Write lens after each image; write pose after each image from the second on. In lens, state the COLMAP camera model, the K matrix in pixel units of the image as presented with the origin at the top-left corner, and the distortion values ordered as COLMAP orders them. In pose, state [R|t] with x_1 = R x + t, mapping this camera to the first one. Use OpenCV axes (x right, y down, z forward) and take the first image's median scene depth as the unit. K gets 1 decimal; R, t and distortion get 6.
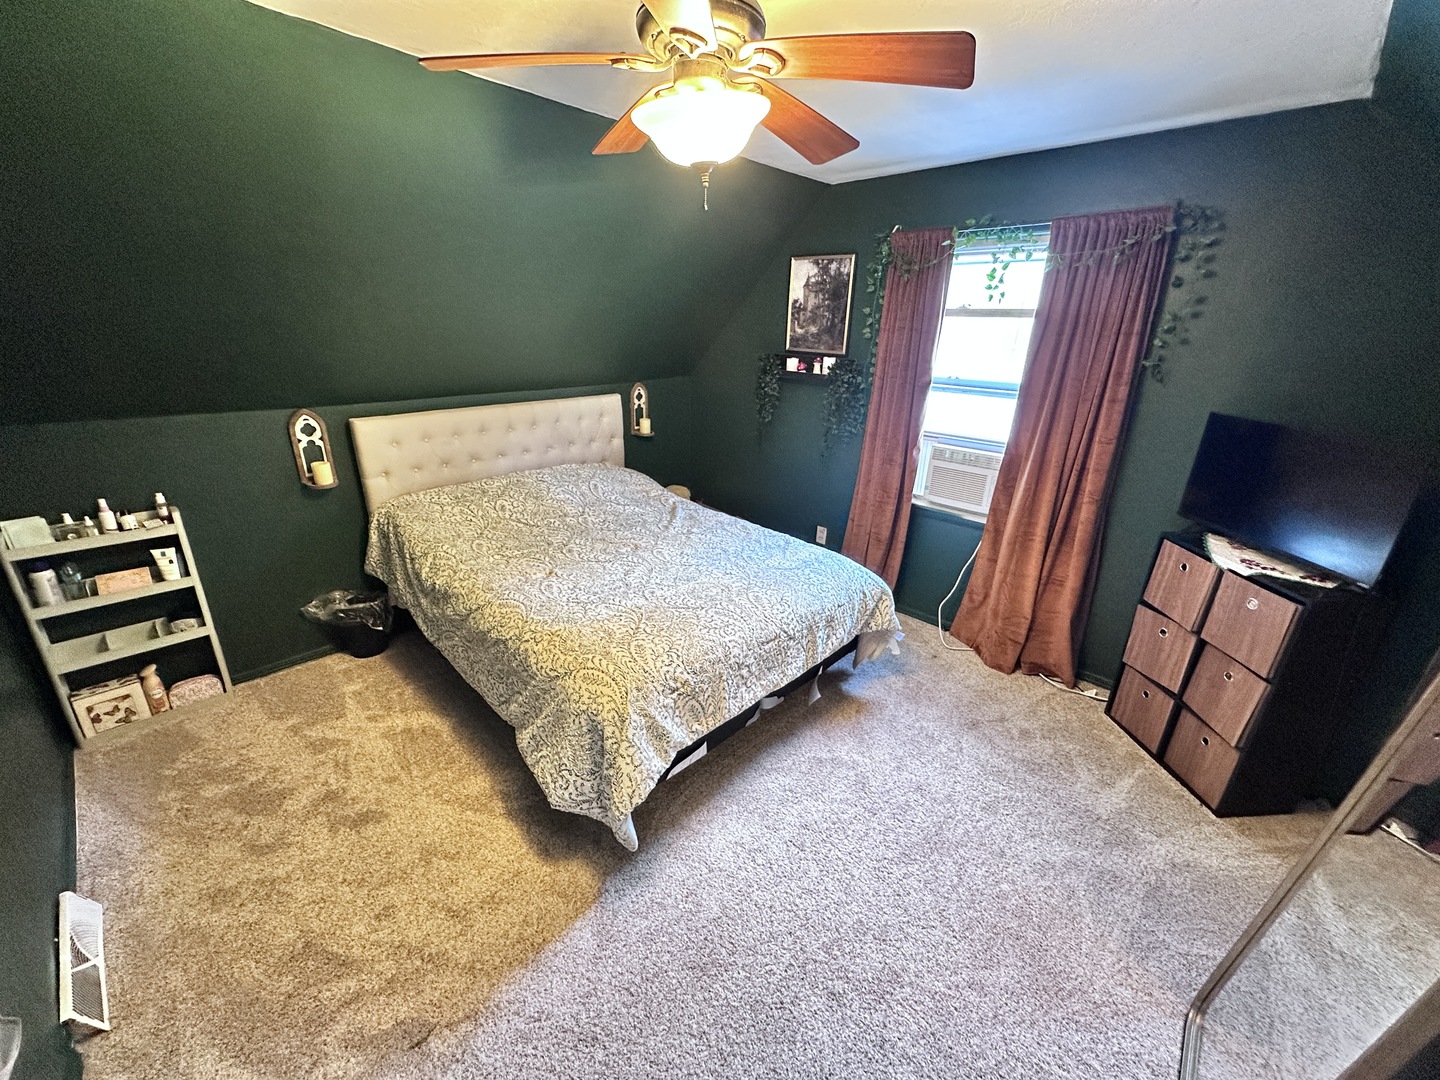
lens RADIAL K [[577.5, 0, 718.5], [0, 577.5, 540.6], [0, 0, 1]] dist [-0.003435, 0.000992]
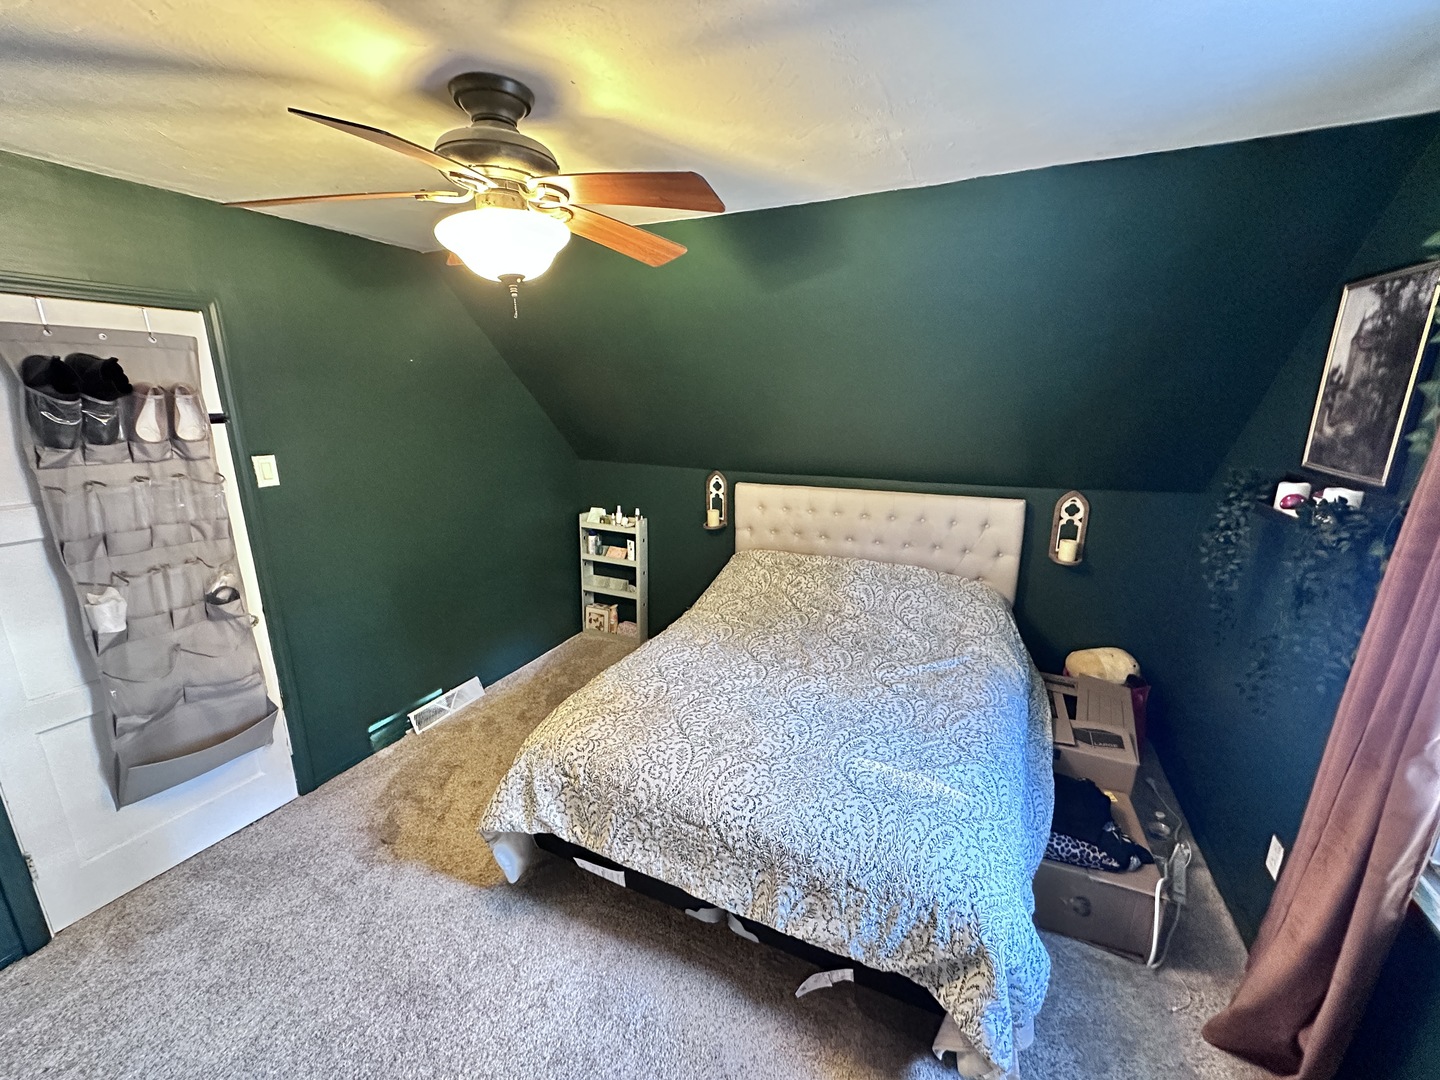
lens RADIAL K [[577.5, 0, 719.4], [0, 577.5, 540.6], [0, 0, 1]] dist [-0.003435, 0.000992]
pose [[0.323313, 0.213857, -0.921810, 0.591549], [-0.329855, 0.938501, 0.102037, -0.215691], [0.886941, 0.271074, 0.373971, 0.536539]]
